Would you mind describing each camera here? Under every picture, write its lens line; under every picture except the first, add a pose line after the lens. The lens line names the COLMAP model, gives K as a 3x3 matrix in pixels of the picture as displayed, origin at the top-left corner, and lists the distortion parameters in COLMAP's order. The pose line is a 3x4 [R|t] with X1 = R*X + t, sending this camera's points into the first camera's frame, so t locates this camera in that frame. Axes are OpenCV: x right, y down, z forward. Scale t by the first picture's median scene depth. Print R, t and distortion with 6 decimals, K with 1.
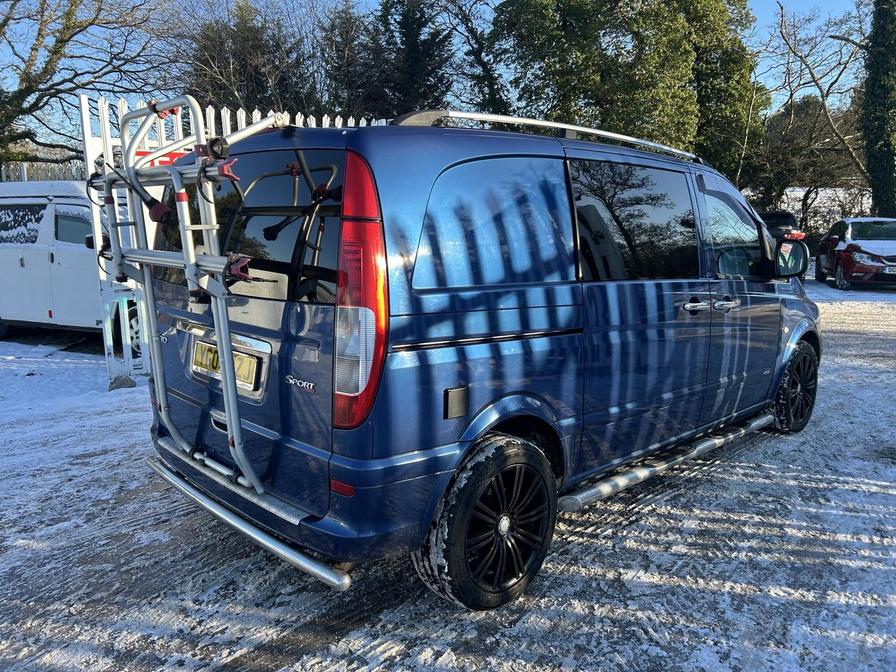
lens RADIAL K [[667.2, 0, 446.2], [0, 667.2, 310.5], [0, 0, 1]] dist [0.010796, 0.004383]
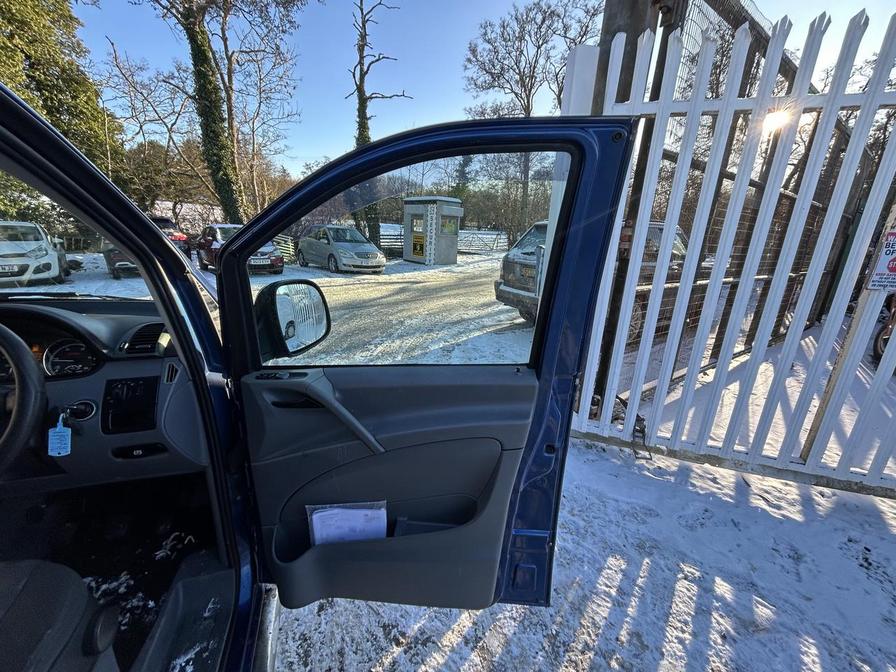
lens RADIAL K [[358.7, 0, 448.0], [0, 358.7, 336.0], [0, 0, 1]] dist [0.001431, -0.000182]
pose [[0.431572, -0.238216, 0.870057, 0.059995], [0.090521, 0.971070, 0.220972, -0.019882], [-0.897525, -0.016607, 0.440650, 0.137196]]
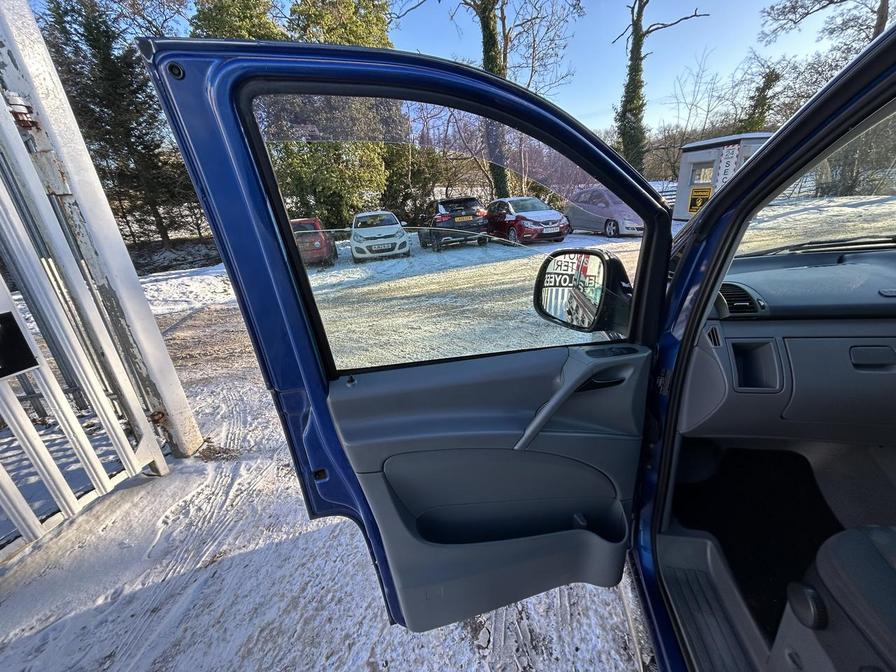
lens RADIAL K [[357.9, 0, 448.1], [0, 357.9, 337.3], [0, 0, 1]] dist [-0.001538, 0.000276]
pose [[0.819796, -0.257463, 0.511515, -0.011849], [0.152214, 0.959069, 0.238781, -0.029666], [-0.552055, -0.117892, 0.825431, 0.217280]]
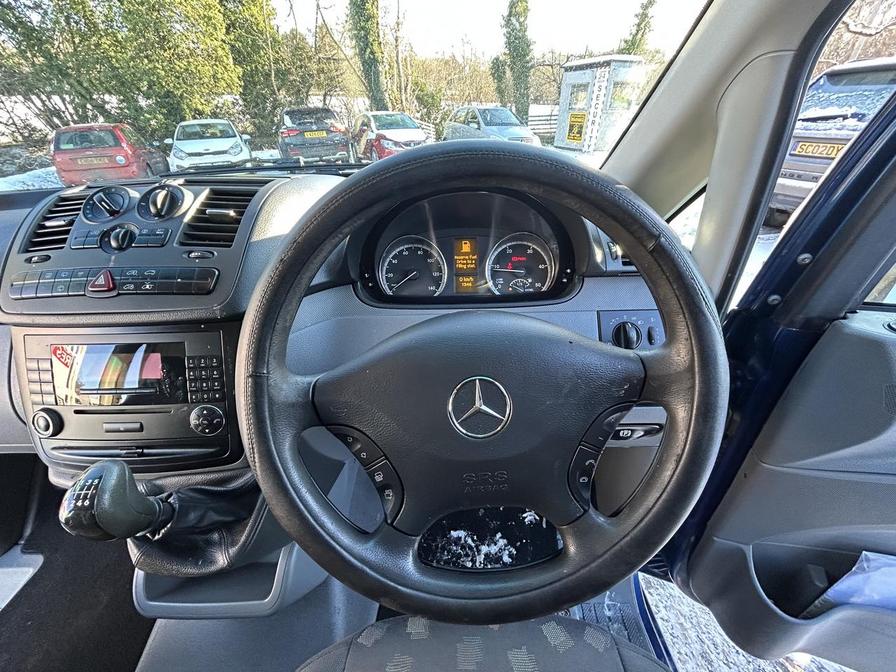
lens RADIAL K [[358.7, 0, 448.0], [0, 358.7, 336.0], [0, 0, 1]] dist [0.001431, -0.000182]
pose [[0.693877, -0.390205, 0.605207, 0.056687], [0.120641, 0.891569, 0.436520, -0.019135], [-0.709916, -0.229879, 0.665714, 0.182345]]
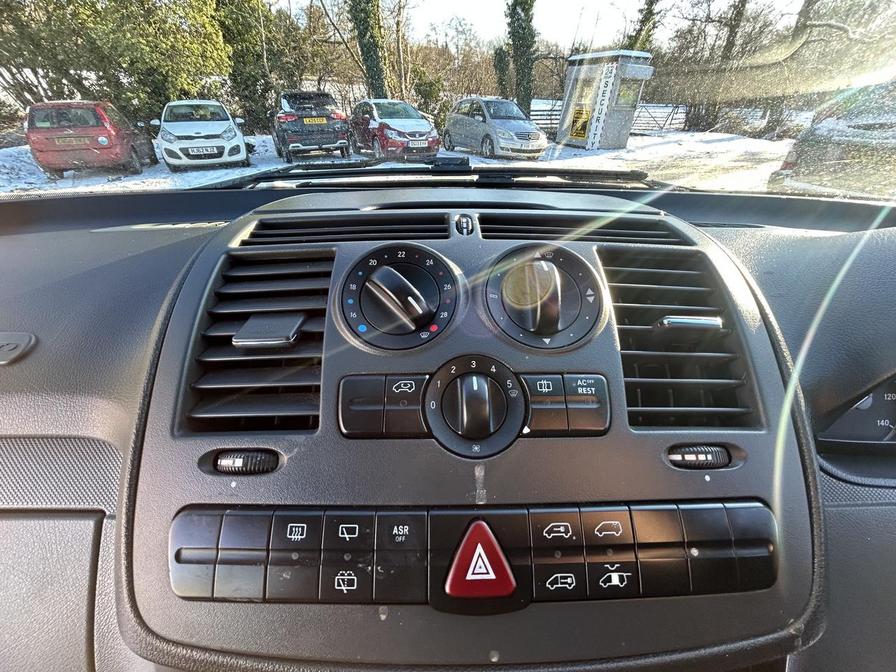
lens RADIAL K [[357.9, 0, 448.1], [0, 357.9, 337.3], [0, 0, 1]] dist [-0.001538, 0.000276]
pose [[0.676443, -0.392982, 0.622889, 0.053981], [0.089859, 0.883466, 0.459796, -0.021942], [-0.730993, -0.255054, 0.632928, 0.206106]]
